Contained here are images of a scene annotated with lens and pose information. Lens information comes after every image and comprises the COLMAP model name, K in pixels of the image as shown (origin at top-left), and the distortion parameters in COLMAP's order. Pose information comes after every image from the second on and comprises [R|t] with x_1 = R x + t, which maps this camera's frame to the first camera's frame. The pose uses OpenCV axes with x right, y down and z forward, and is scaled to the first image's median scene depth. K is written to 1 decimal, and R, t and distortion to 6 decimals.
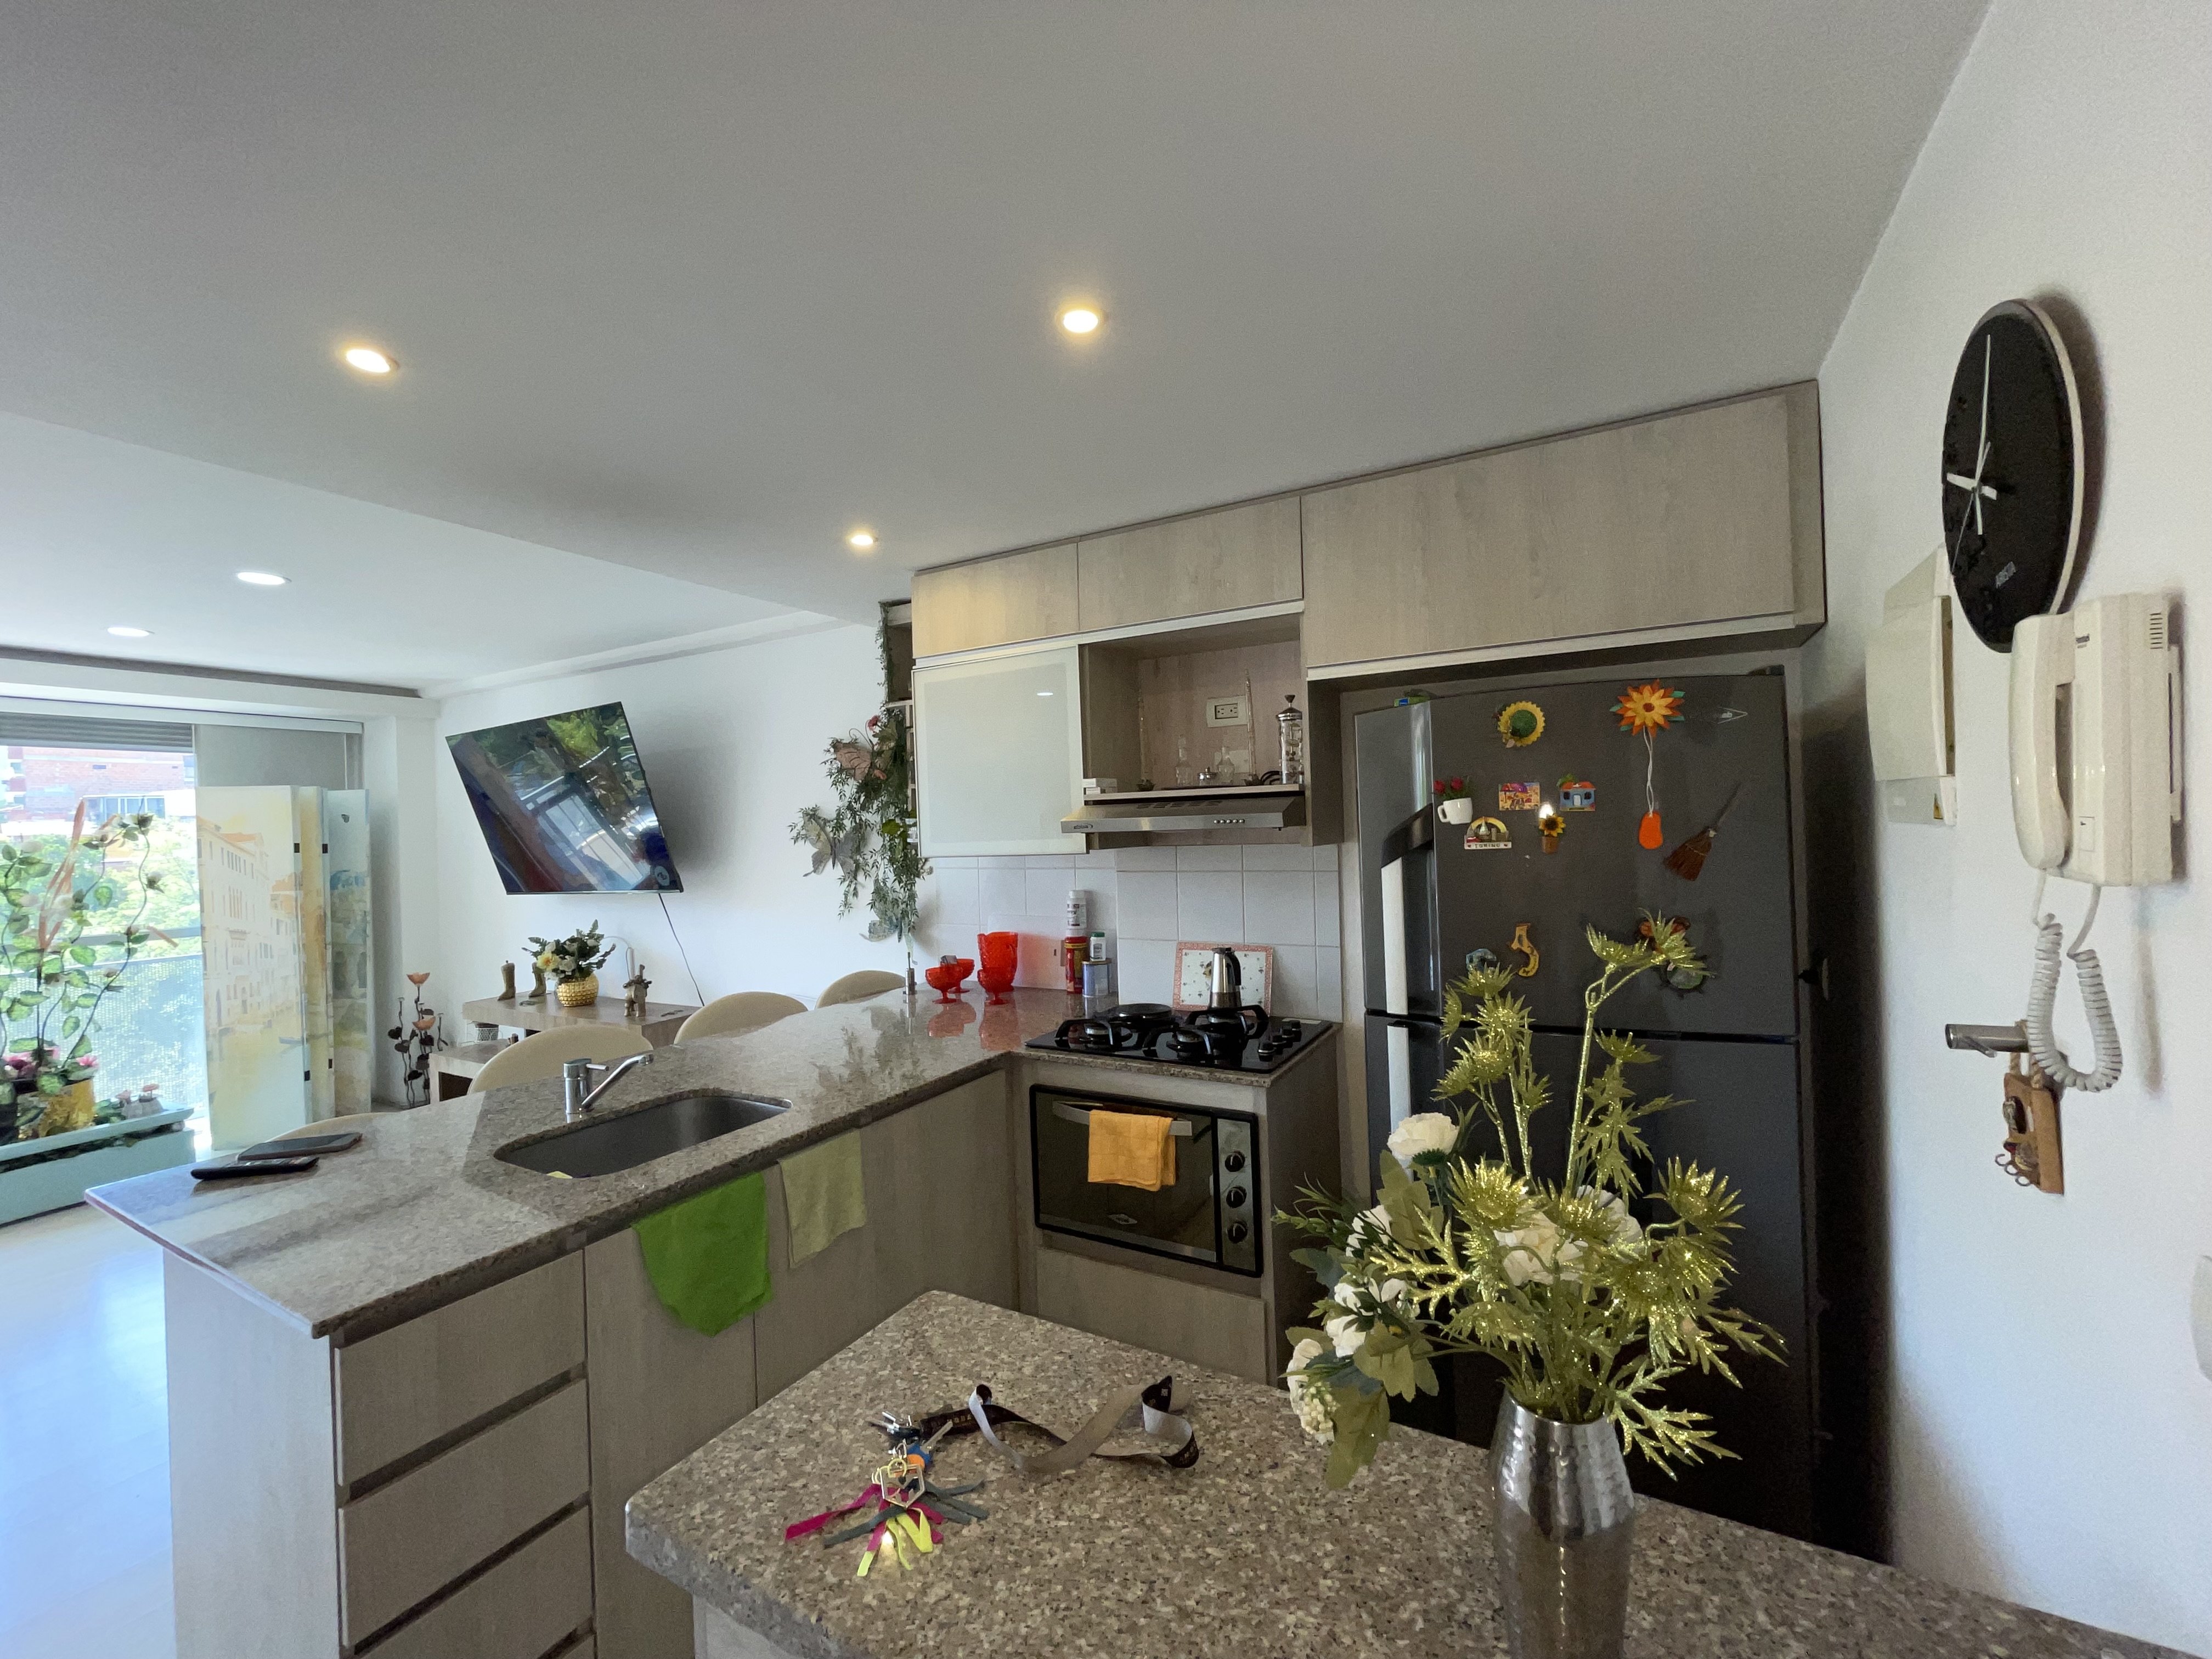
lens RADIAL K [[898.2, 0, 1108.9], [0, 898.2, 826.4], [0, 0, 1]] dist [-0.002462, 0.000038]
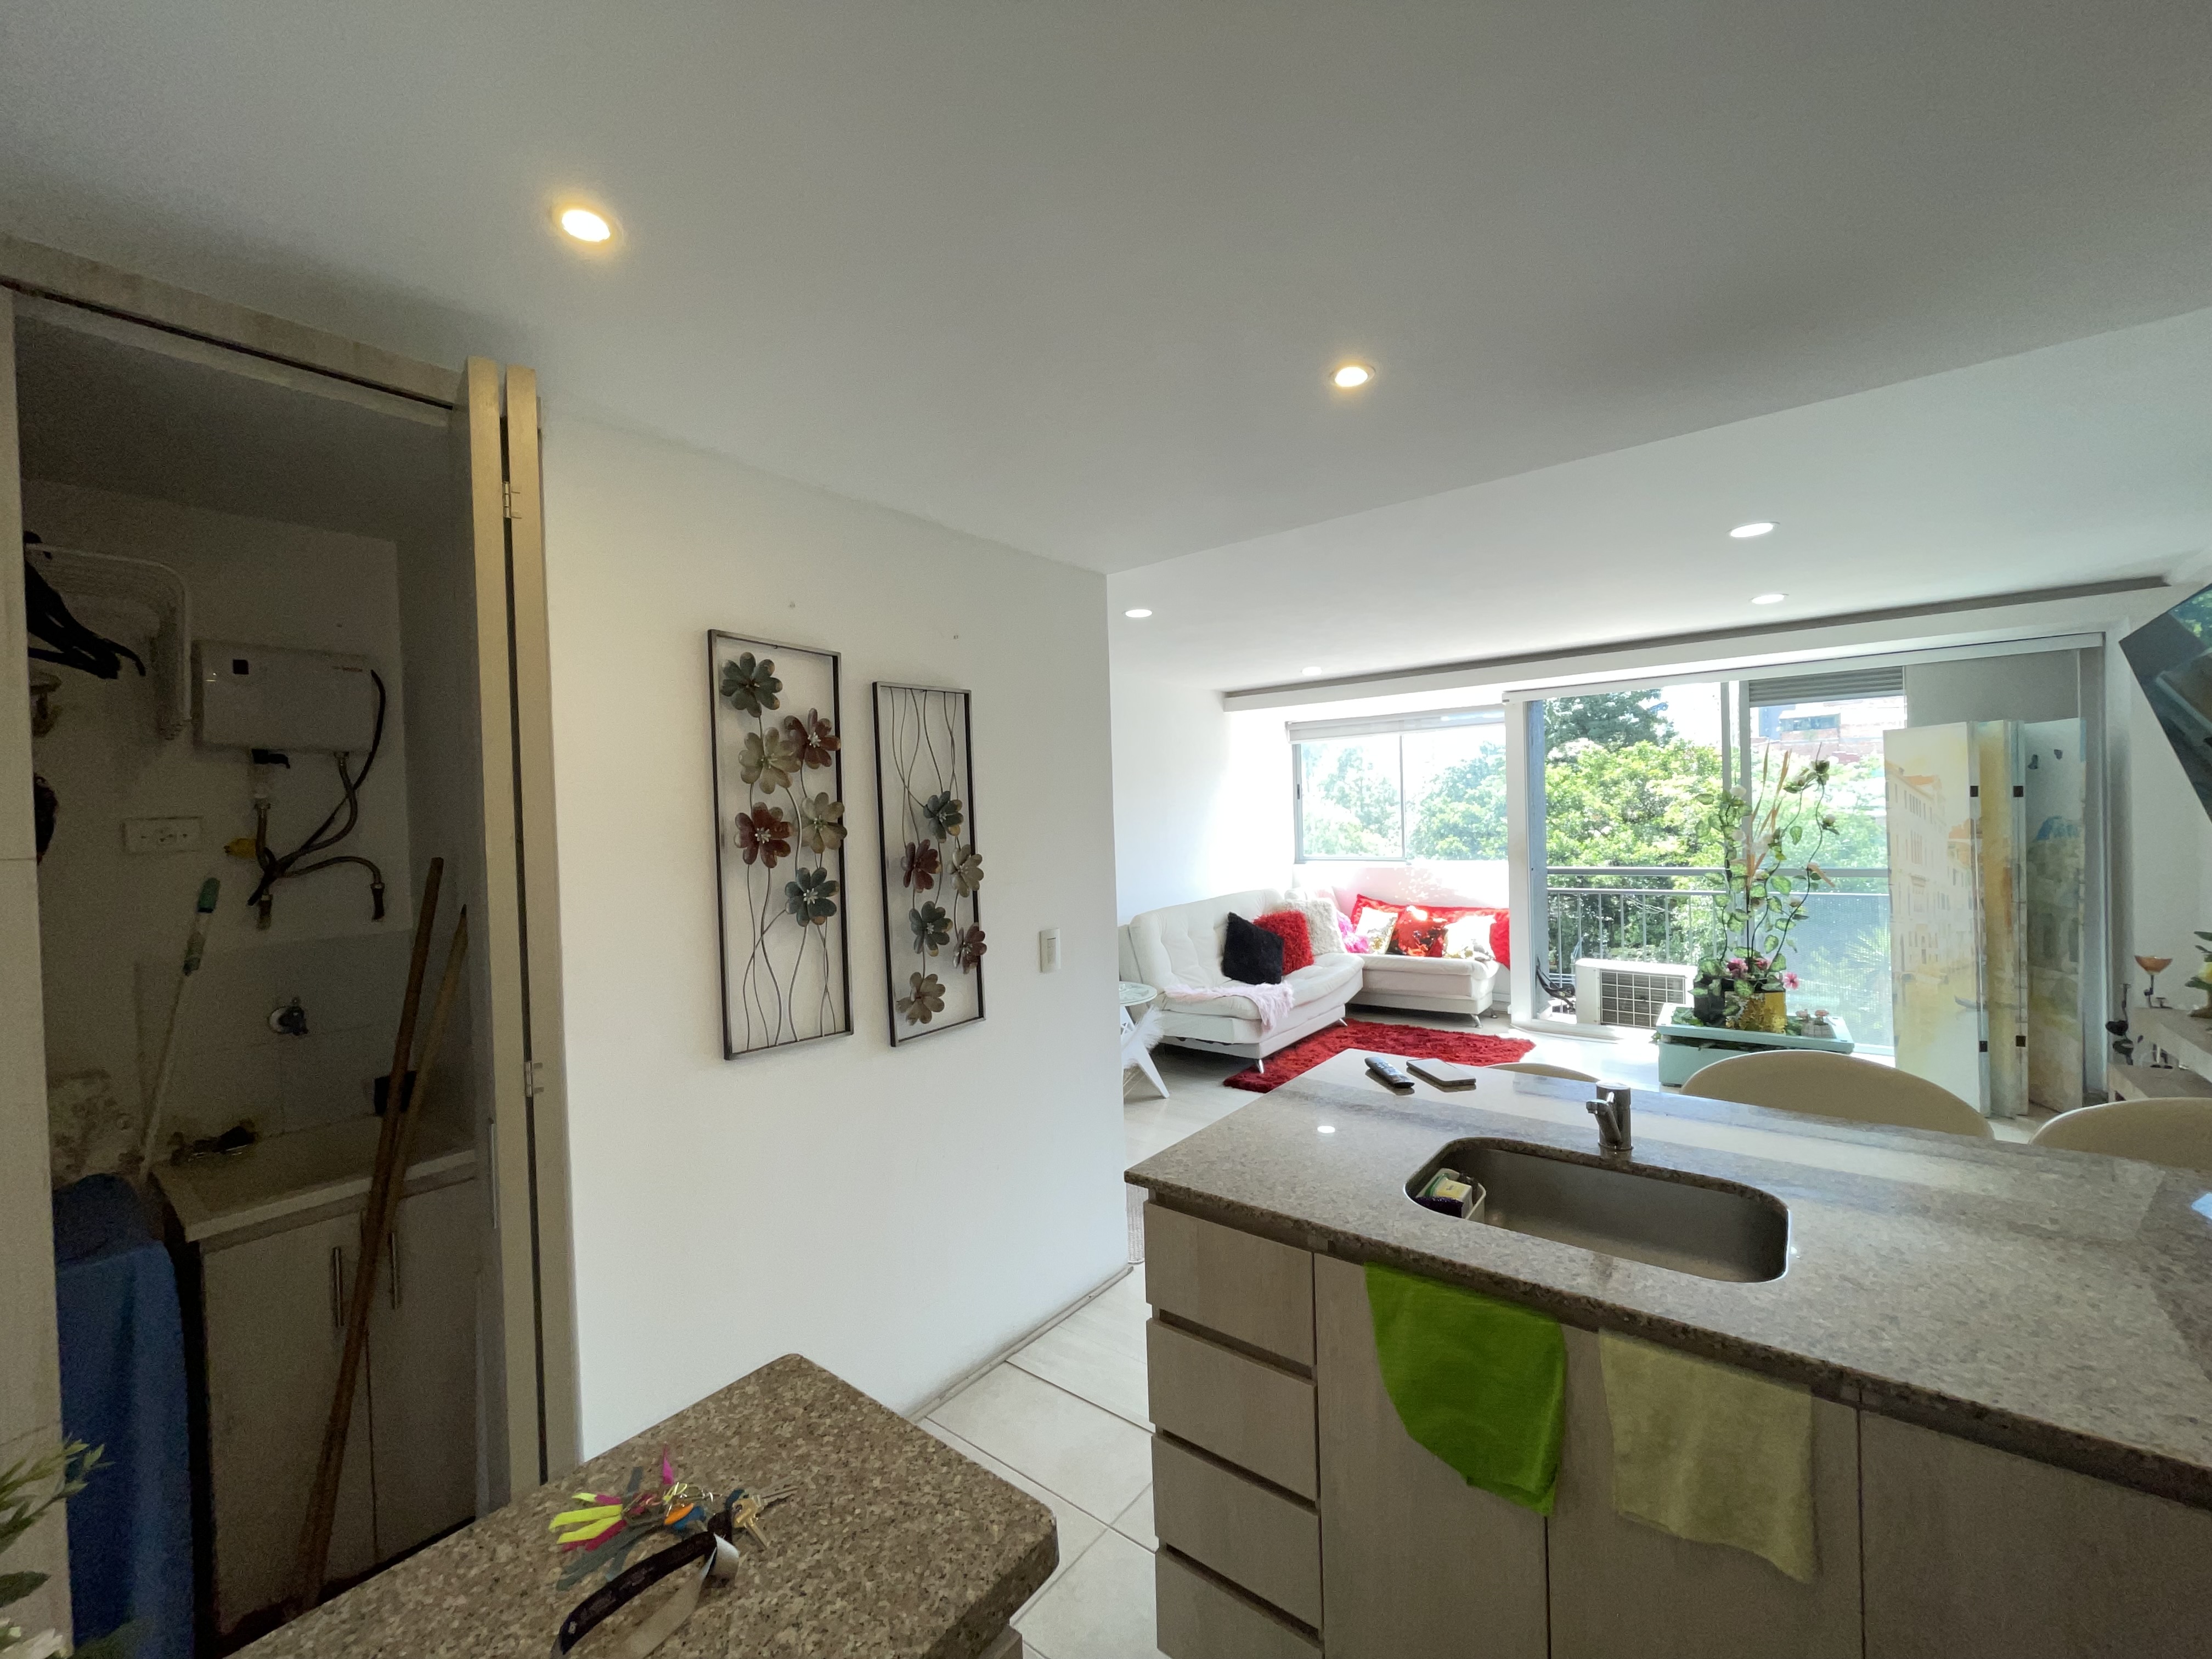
lens RADIAL K [[898.2, 0, 1108.9], [0, 898.2, 826.4], [0, 0, 1]] dist [-0.002462, 0.000038]
pose [[-0.149716, 0.045241, -0.987693, 0.150106], [0.035435, 0.998556, 0.040368, -0.010605], [0.988094, -0.028955, -0.151103, 0.389085]]
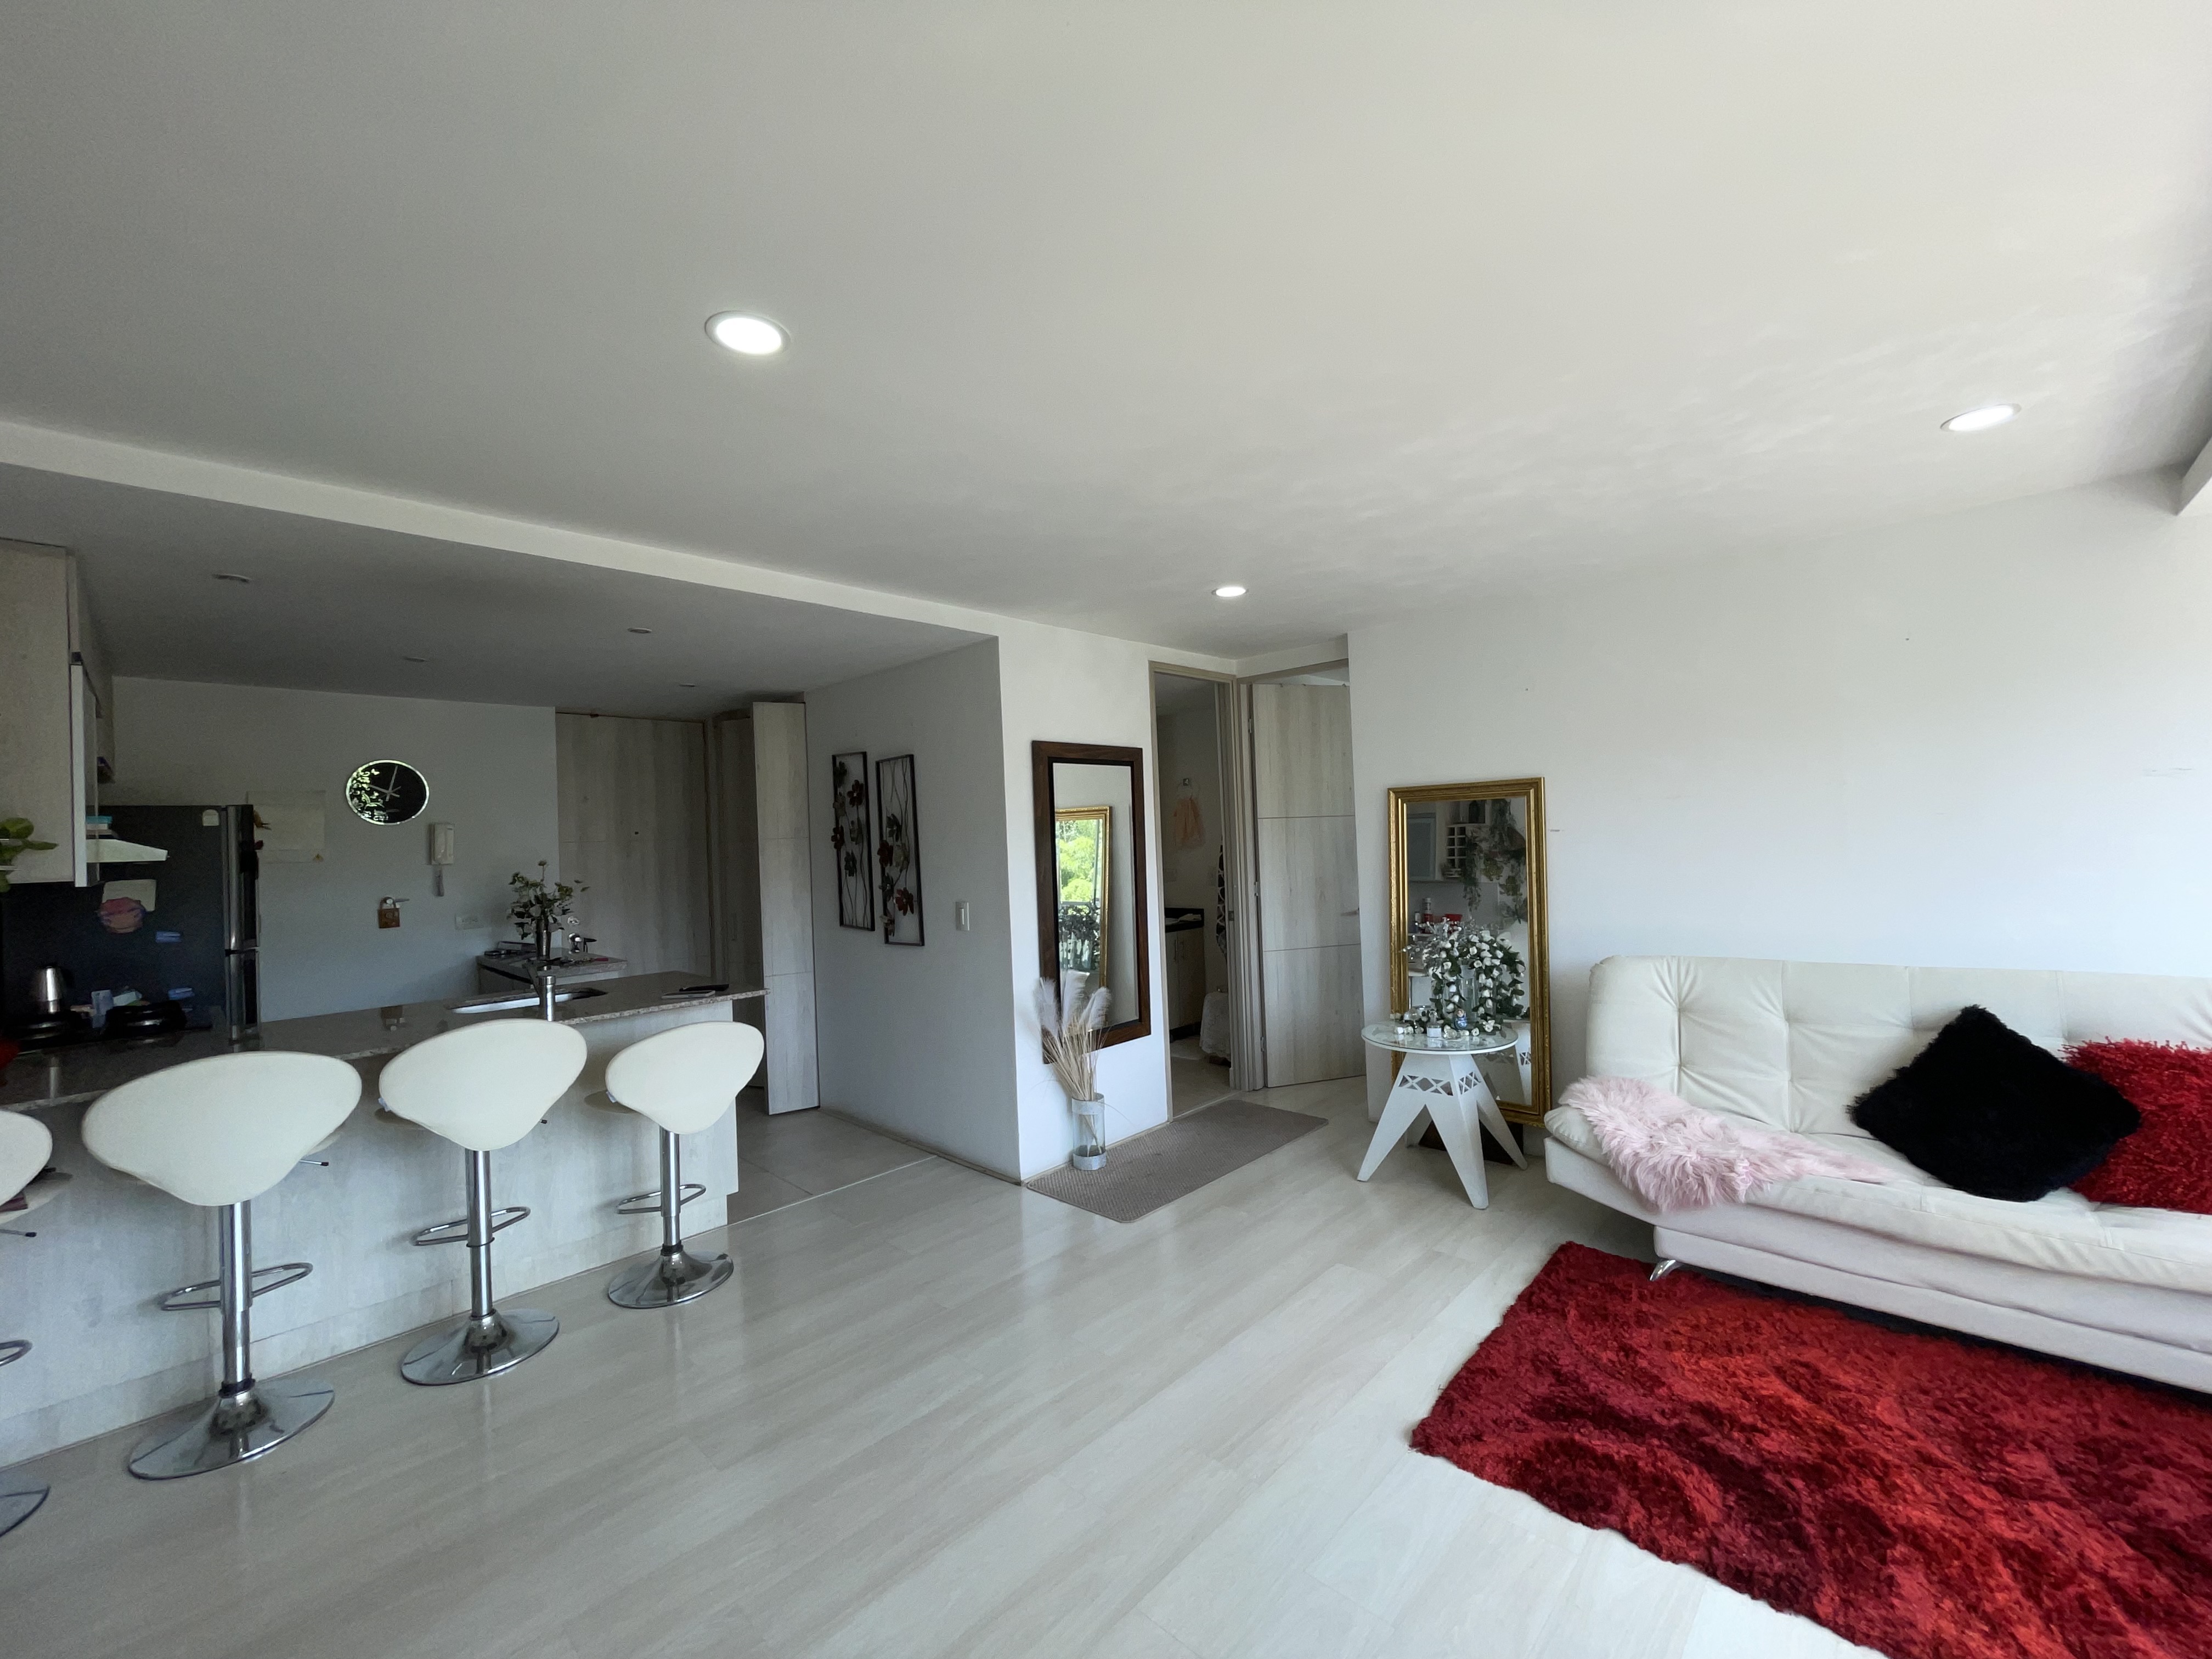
lens RADIAL K [[898.2, 0, 1108.9], [0, 898.2, 826.4], [0, 0, 1]] dist [-0.002462, 0.000038]
pose [[-0.966335, 0.068038, 0.248130, -1.154096], [0.065434, 0.997681, -0.018733, 0.048936], [-0.248829, -0.001866, -0.968546, 1.339817]]
